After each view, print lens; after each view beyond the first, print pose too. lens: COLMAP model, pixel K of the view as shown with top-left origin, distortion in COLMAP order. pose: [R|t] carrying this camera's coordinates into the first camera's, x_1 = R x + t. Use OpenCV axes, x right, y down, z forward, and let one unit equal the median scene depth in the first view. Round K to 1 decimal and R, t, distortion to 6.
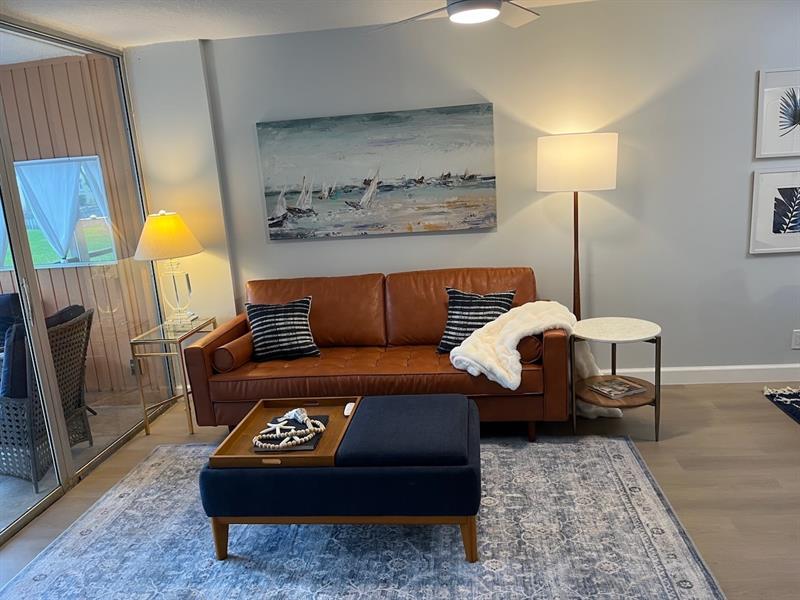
lens RADIAL K [[614.5, 0, 400.0], [0, 614.5, 300.0], [0, 0, 1]] dist [0.022968, -0.000174]
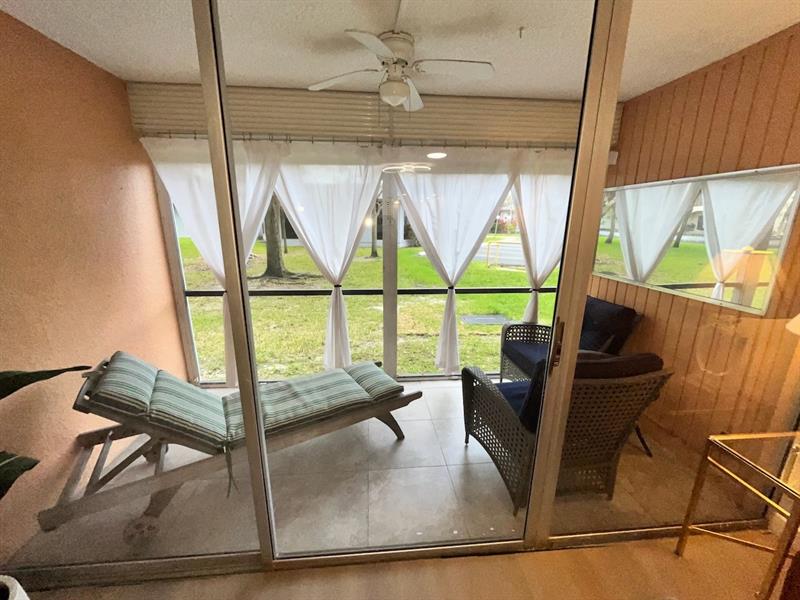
lens RADIAL K [[323.5, 0, 398.6], [0, 323.5, 301.8], [0, 0, 1]] dist [-0.001323, -0.000334]
pose [[0.190617, 0.313333, -0.930316, -0.210099], [-0.228903, 0.935755, 0.268264, -0.086094], [0.954604, 0.161816, 0.250093, 0.542969]]
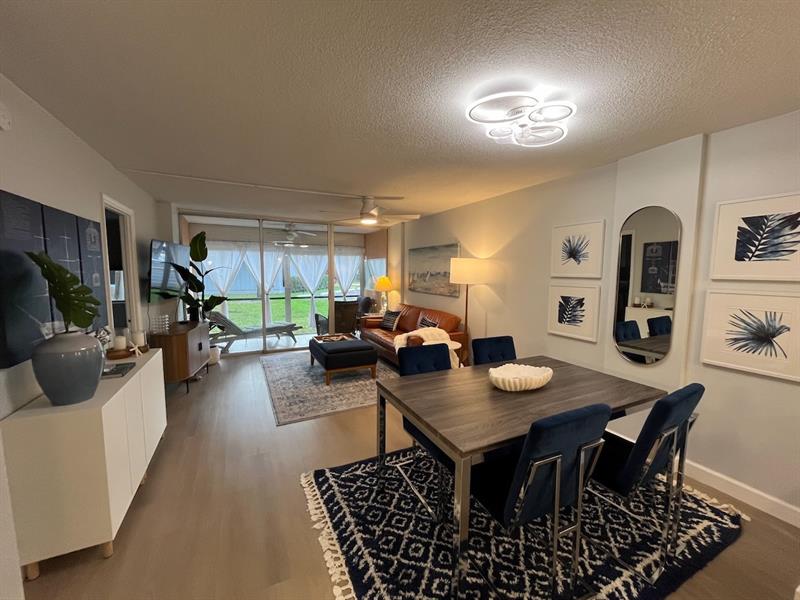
lens RADIAL K [[323.5, 0, 398.6], [0, 323.5, 301.8], [0, 0, 1]] dist [-0.001323, -0.000334]
pose [[0.537344, 0.153737, -0.829232, 1.040753], [-0.223267, 0.974095, 0.035916, -0.095179], [0.813273, 0.165841, 0.557749, 0.172556]]
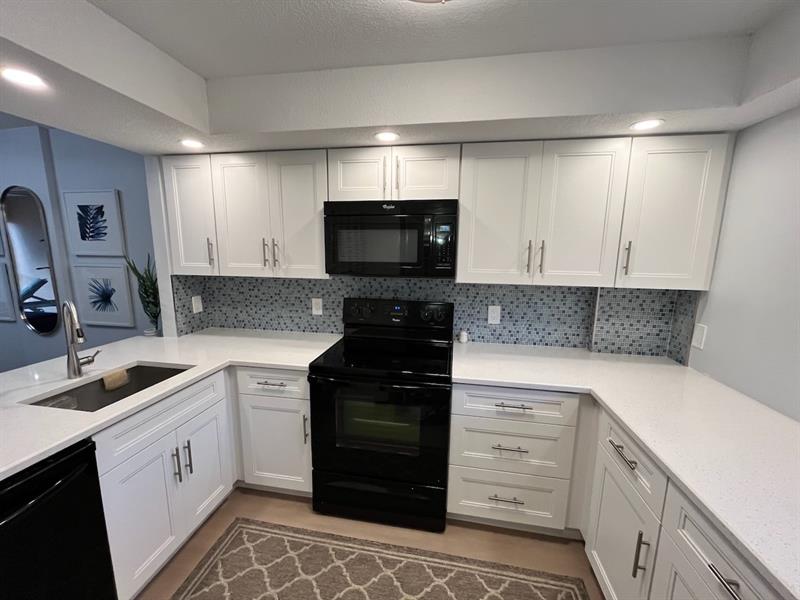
lens RADIAL K [[323.5, 0, 398.6], [0, 323.5, 301.8], [0, 0, 1]] dist [-0.001323, -0.000334]
pose [[0.994692, 0.090680, -0.048636, 1.580564], [-0.093045, 0.994466, -0.048793, -0.166951], [0.043942, 0.053059, 0.997624, 0.278327]]
